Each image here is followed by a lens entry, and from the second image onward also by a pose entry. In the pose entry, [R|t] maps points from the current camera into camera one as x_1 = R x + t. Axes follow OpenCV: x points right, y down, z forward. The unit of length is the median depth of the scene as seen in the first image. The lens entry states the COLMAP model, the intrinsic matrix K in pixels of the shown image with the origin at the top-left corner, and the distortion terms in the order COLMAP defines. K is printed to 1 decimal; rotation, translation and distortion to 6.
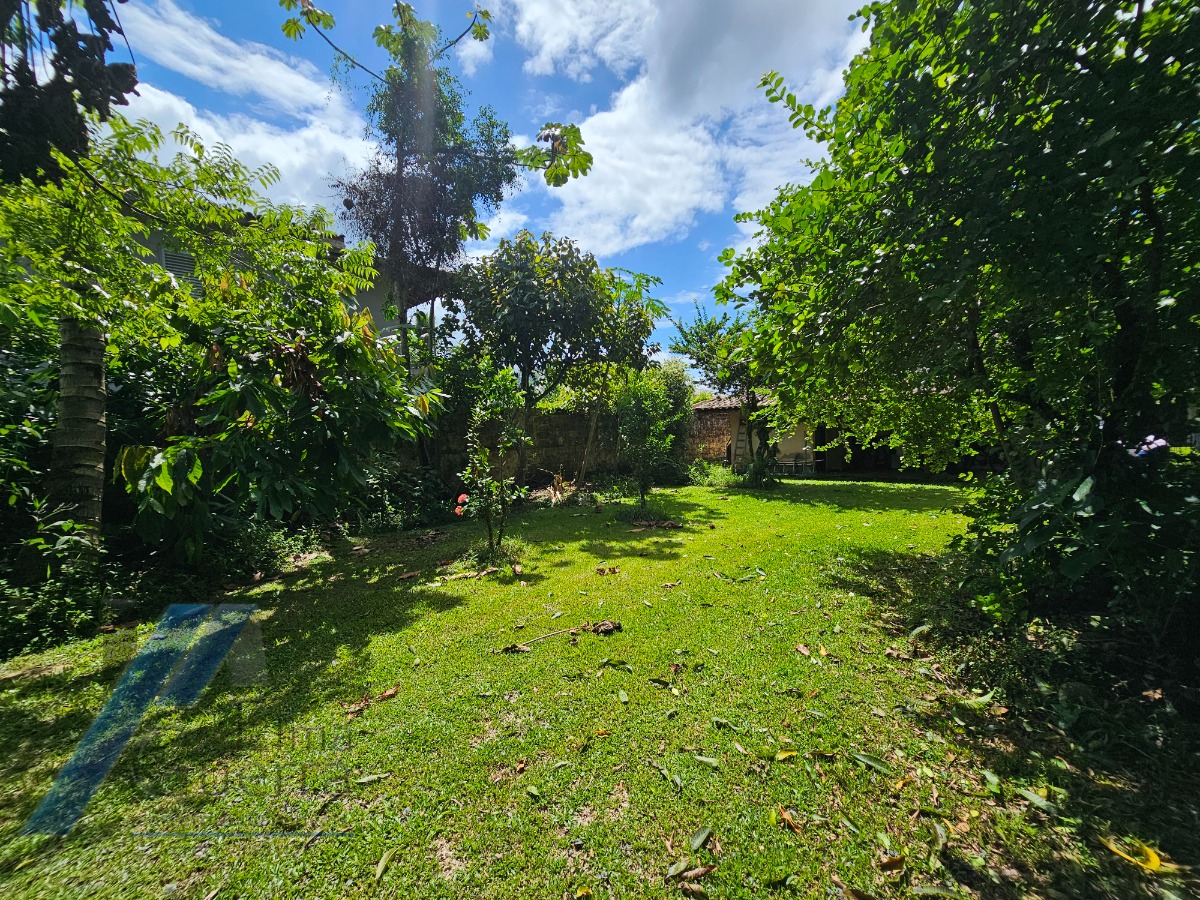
lens RADIAL K [[485.9, 0, 591.9], [0, 485.9, 454.7], [0, 0, 1]] dist [0.006344, 0.000360]
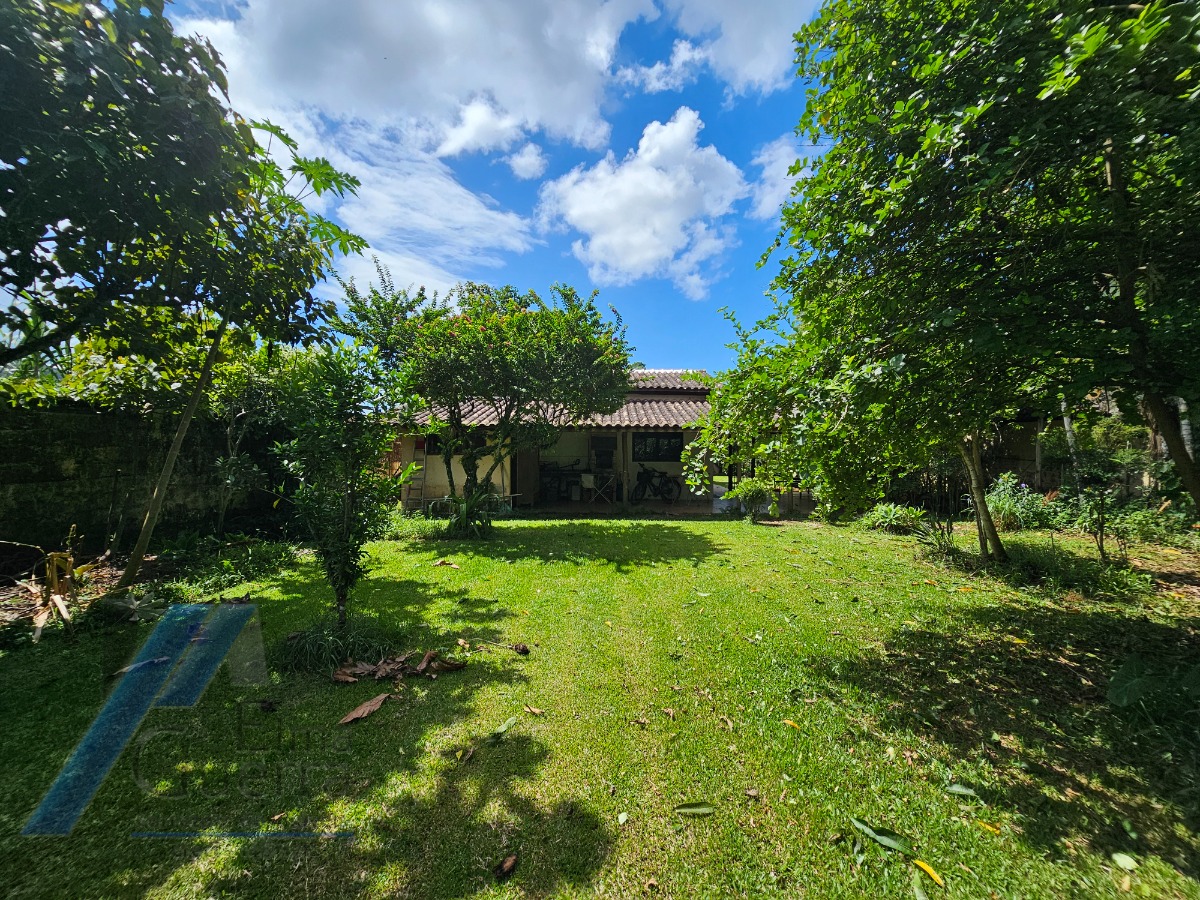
lens RADIAL K [[485.9, 0, 591.9], [0, 485.9, 454.7], [0, 0, 1]] dist [0.006344, 0.000360]
pose [[0.719123, 0.028891, 0.694282, -0.033748], [0.002505, 0.999021, -0.044166, -0.021994], [-0.694878, 0.033500, 0.718347, 0.352761]]
